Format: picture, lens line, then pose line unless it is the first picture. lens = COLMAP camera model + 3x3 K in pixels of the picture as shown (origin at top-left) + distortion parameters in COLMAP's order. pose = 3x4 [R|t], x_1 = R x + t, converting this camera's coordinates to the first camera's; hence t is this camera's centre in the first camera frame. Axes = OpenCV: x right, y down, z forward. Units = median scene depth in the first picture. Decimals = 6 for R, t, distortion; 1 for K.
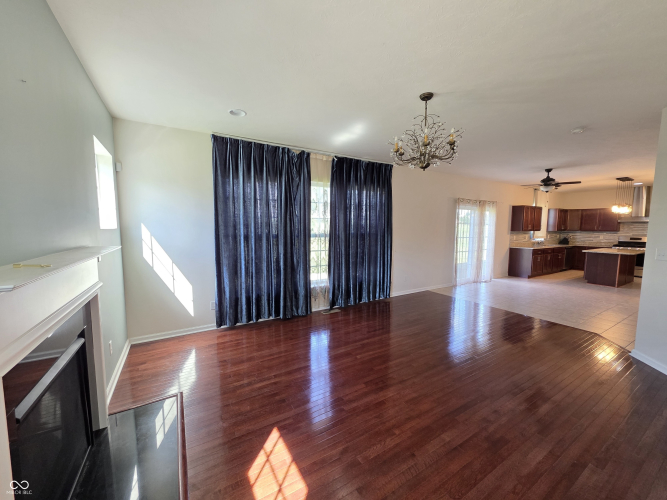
lens RADIAL K [[266.0, 0, 334.3], [0, 266.0, 250.9], [0, 0, 1]] dist [0.000360, -0.000077]
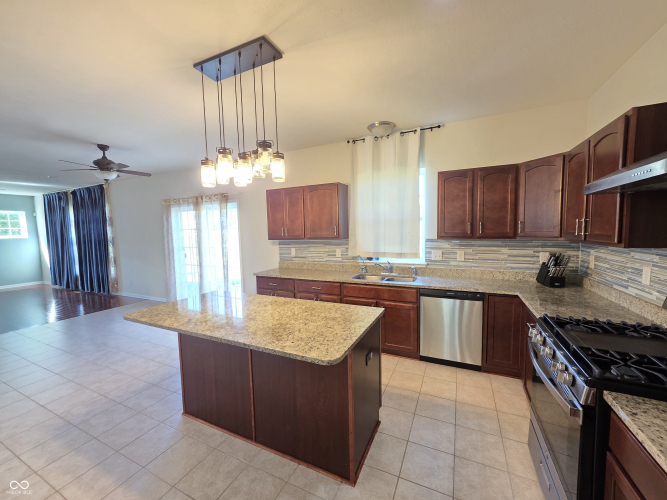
lens RADIAL K [[263.9, 0, 333.2], [0, 263.9, 251.9], [0, 0, 1]] dist [-0.001290, 0.000015]
pose [[0.552295, 0.051051, -0.832084, 1.108269], [-0.052978, 0.998255, 0.026082, -0.065215], [0.831964, 0.029678, 0.554036, 0.748263]]
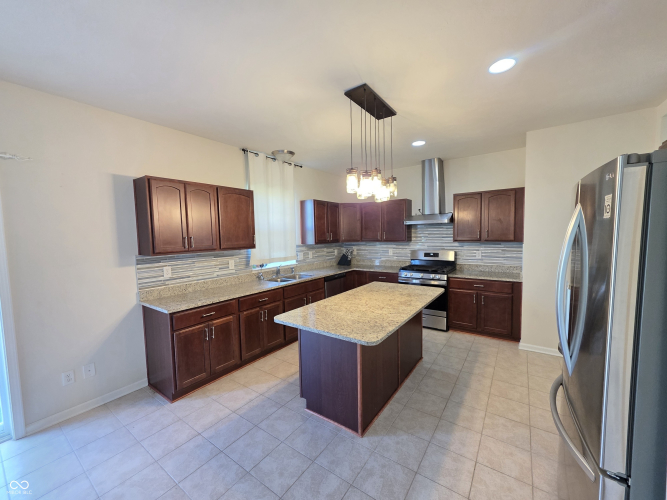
lens RADIAL K [[266.0, 0, 334.3], [0, 266.0, 250.9], [0, 0, 1]] dist [0.000360, -0.000077]
pose [[0.915653, -0.053666, 0.398371, 0.712704], [0.066139, 0.997655, -0.017623, -0.055184], [-0.396491, 0.042484, 0.917055, 0.558855]]
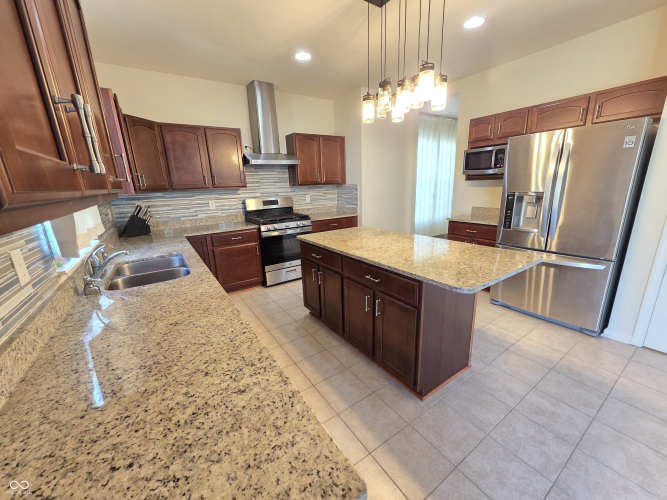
lens RADIAL K [[263.9, 0, 333.2], [0, 263.9, 251.9], [0, 0, 1]] dist [-0.001290, 0.000015]
pose [[-0.049627, -0.254425, 0.965818, 0.625727], [0.129736, 0.957175, 0.258815, -0.066999], [-0.990306, 0.138145, -0.014494, 0.877084]]
